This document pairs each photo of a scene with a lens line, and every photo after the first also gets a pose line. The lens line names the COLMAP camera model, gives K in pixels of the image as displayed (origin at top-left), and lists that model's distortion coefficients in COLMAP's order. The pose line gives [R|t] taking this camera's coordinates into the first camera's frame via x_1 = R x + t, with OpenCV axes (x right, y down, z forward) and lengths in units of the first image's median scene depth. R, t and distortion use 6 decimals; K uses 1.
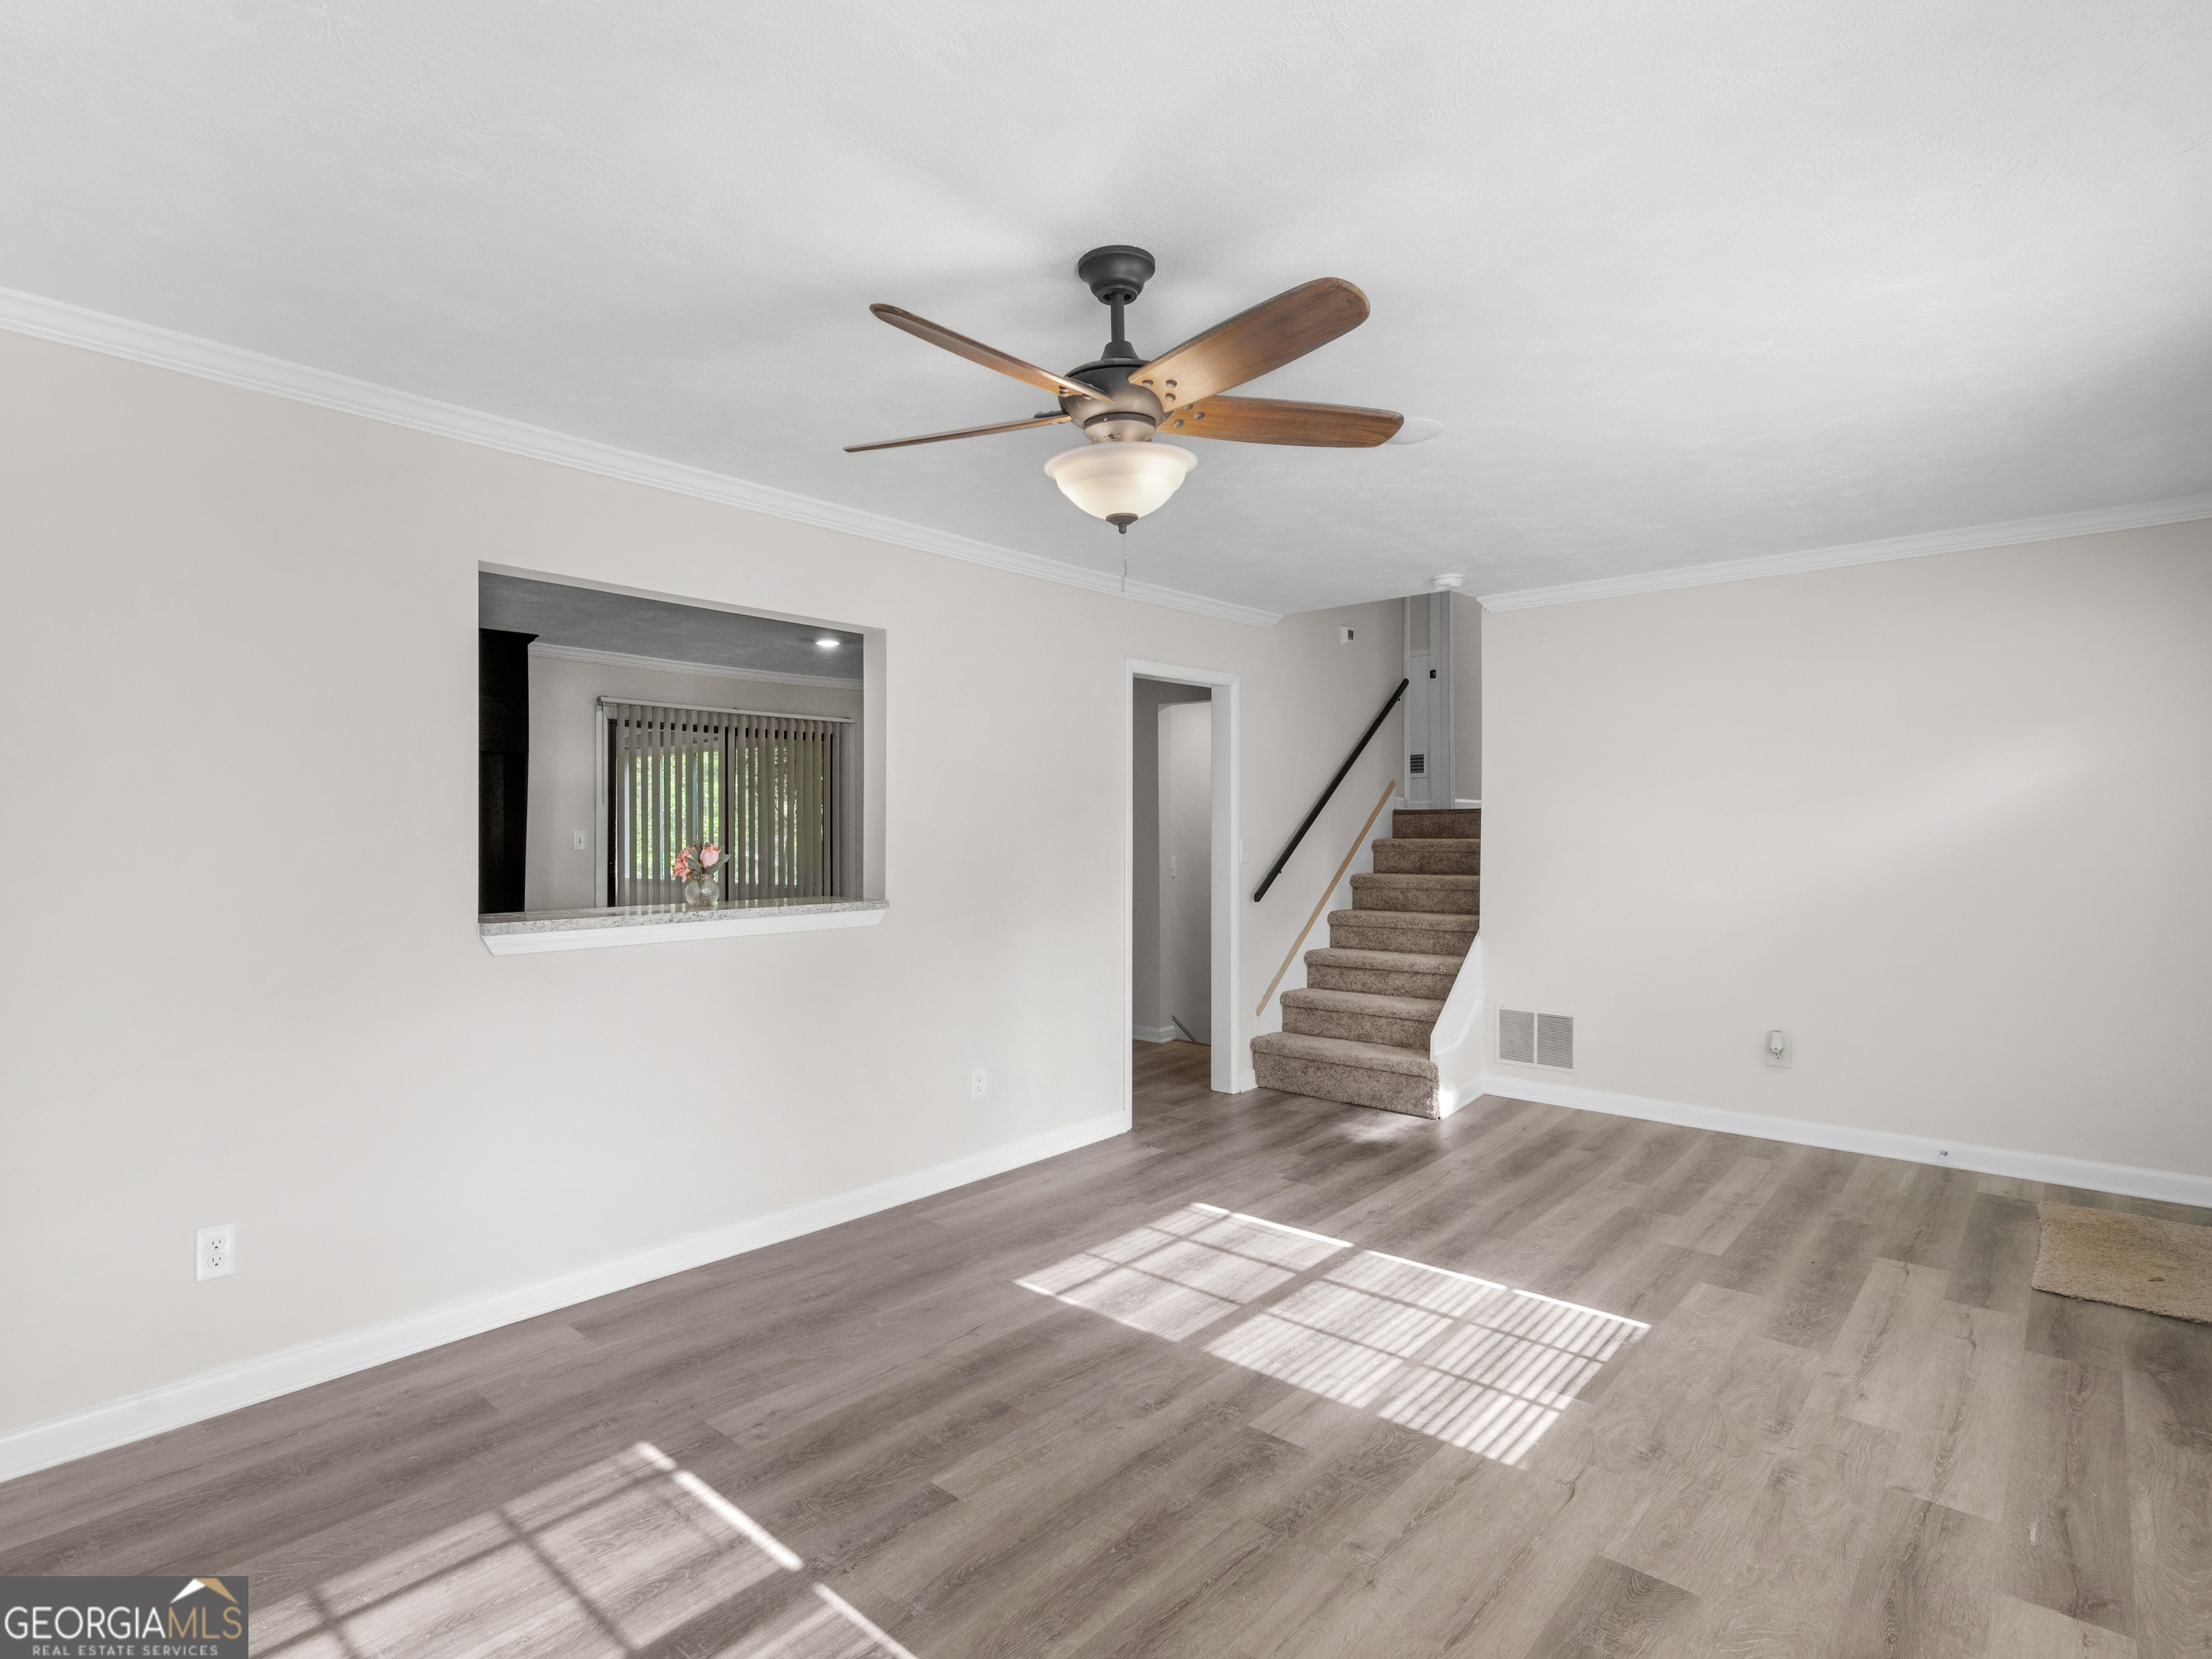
lens RADIAL K [[1117.2, 0, 1116.9], [0, 1117.2, 823.6], [0, 0, 1]] dist [-0.003571, -0.000708]
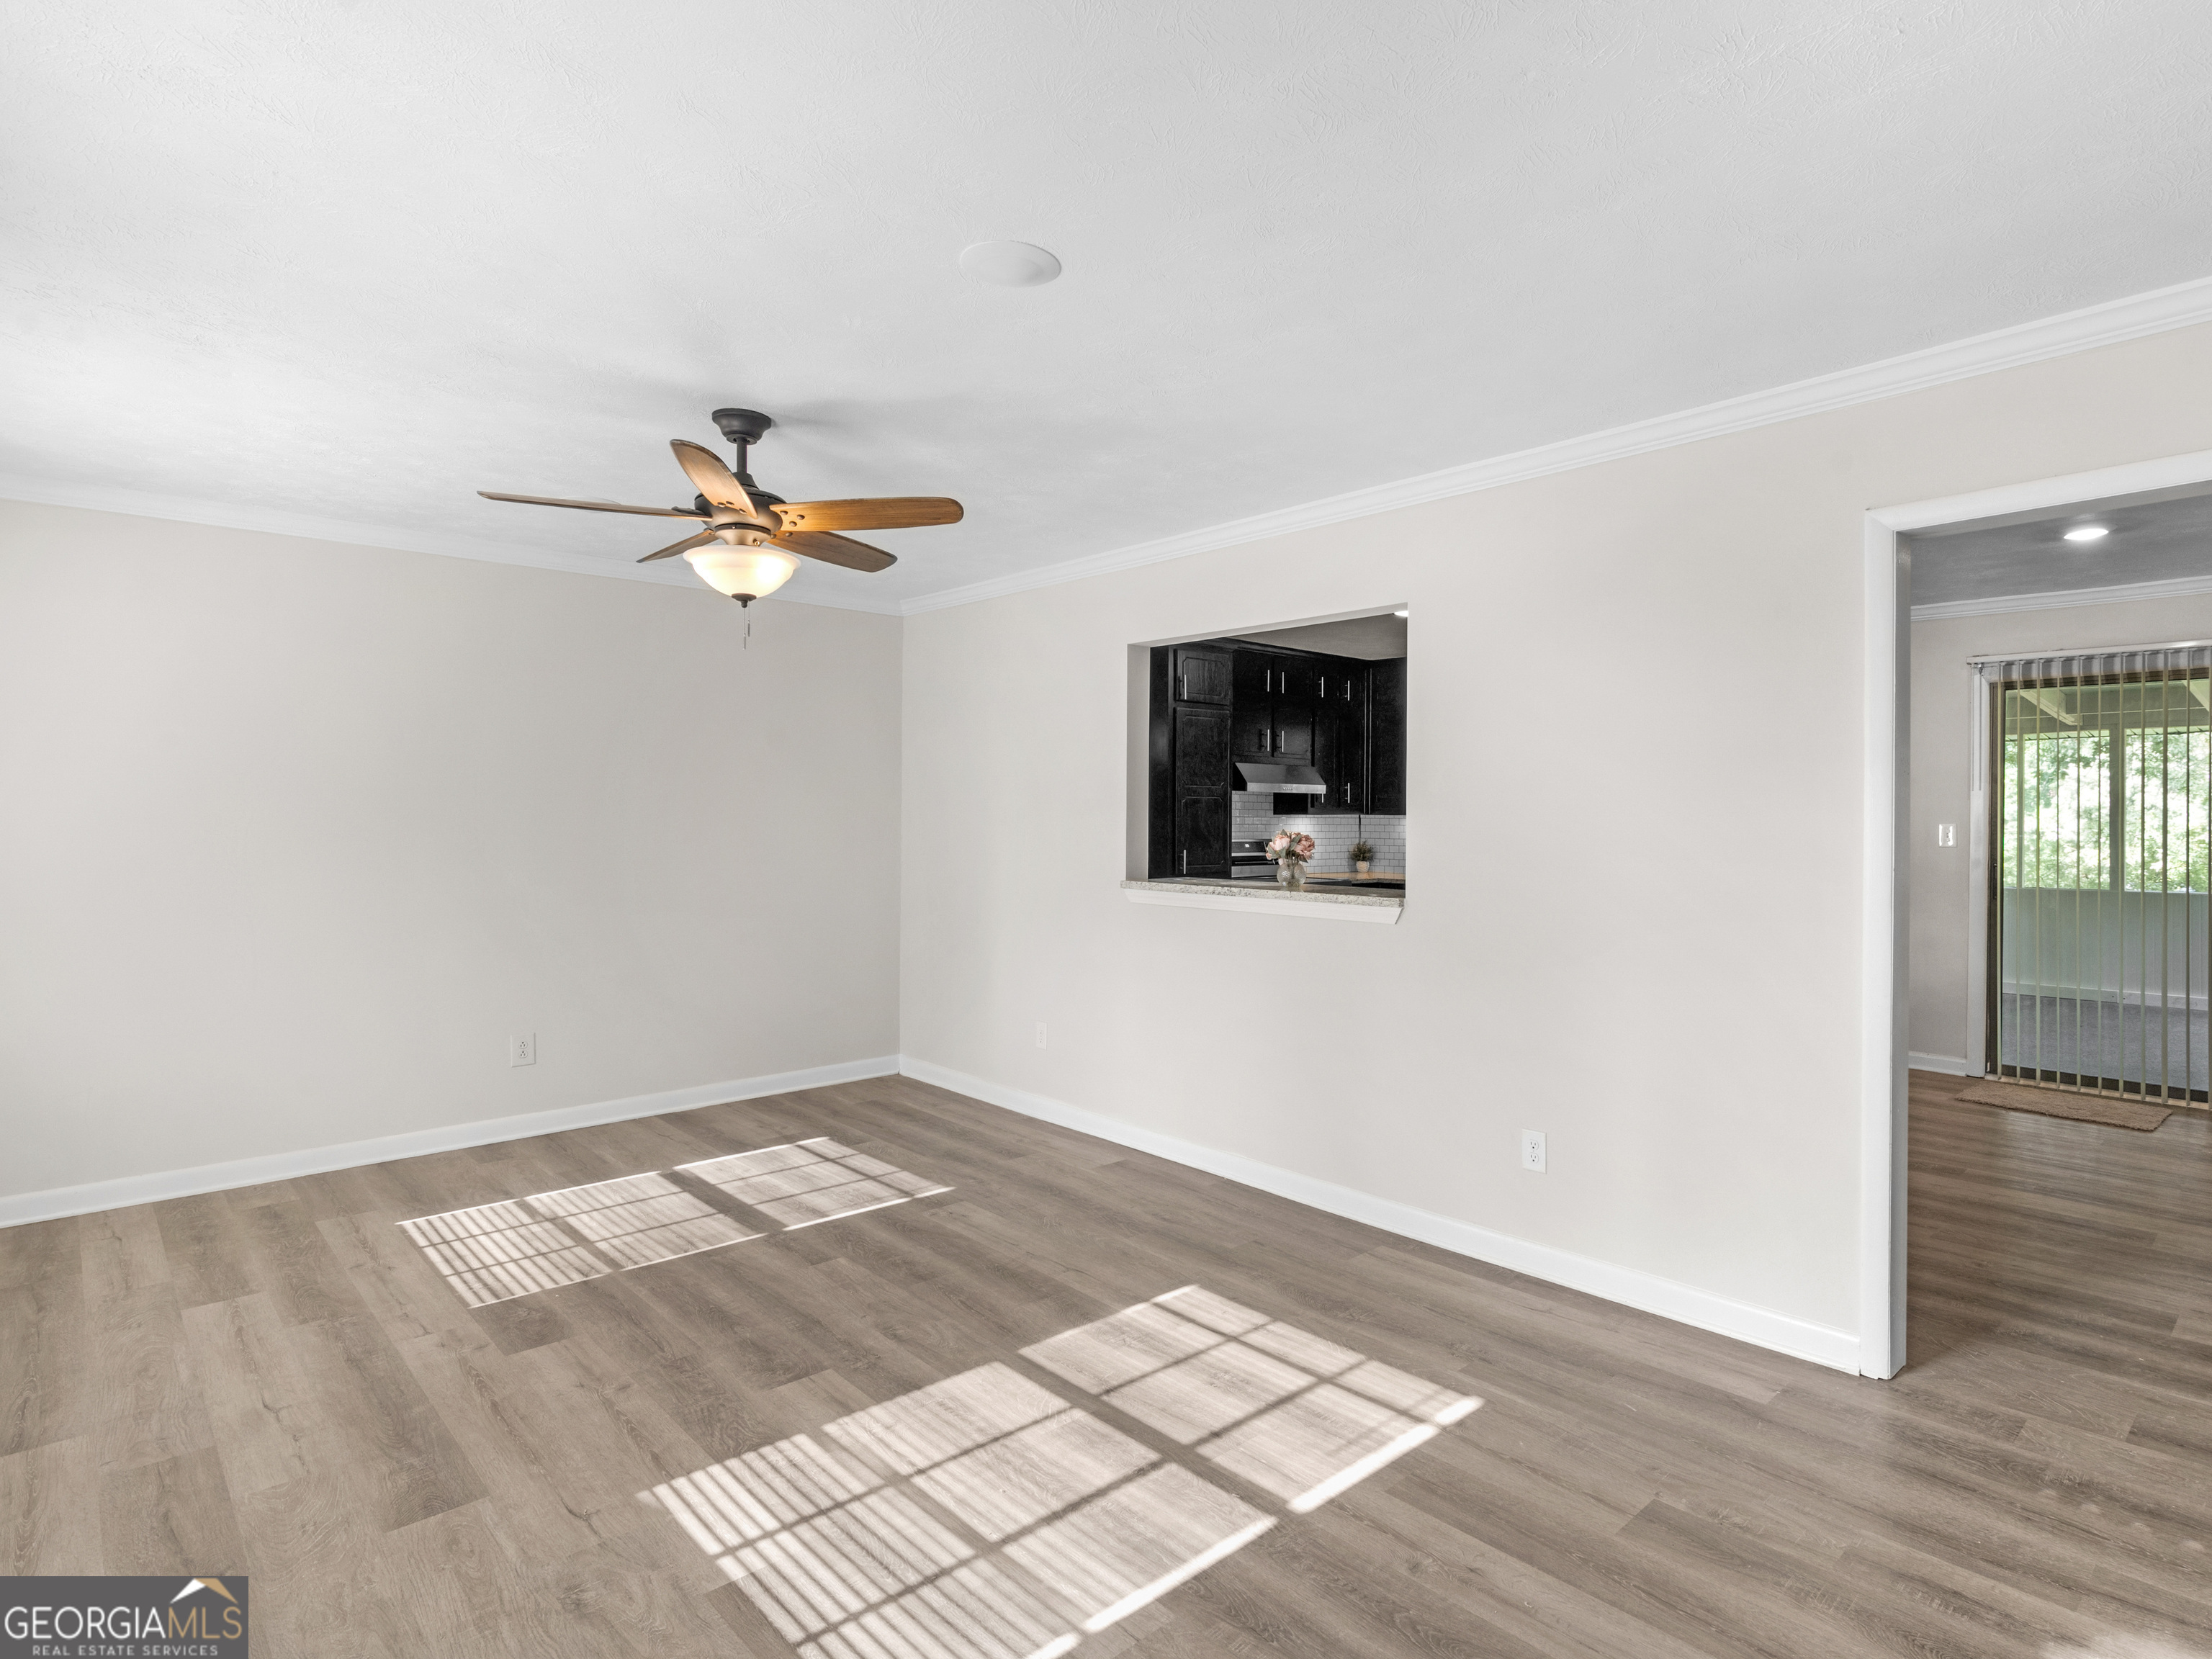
lens RADIAL K [[1117.2, 0, 1116.9], [0, 1117.2, 823.6], [0, 0, 1]] dist [-0.003571, -0.000708]
pose [[-0.085159, 0.009330, -0.996324, 0.982529], [-0.002525, 0.999951, 0.009580, 0.001119], [0.996364, 0.003332, -0.085131, 1.154610]]
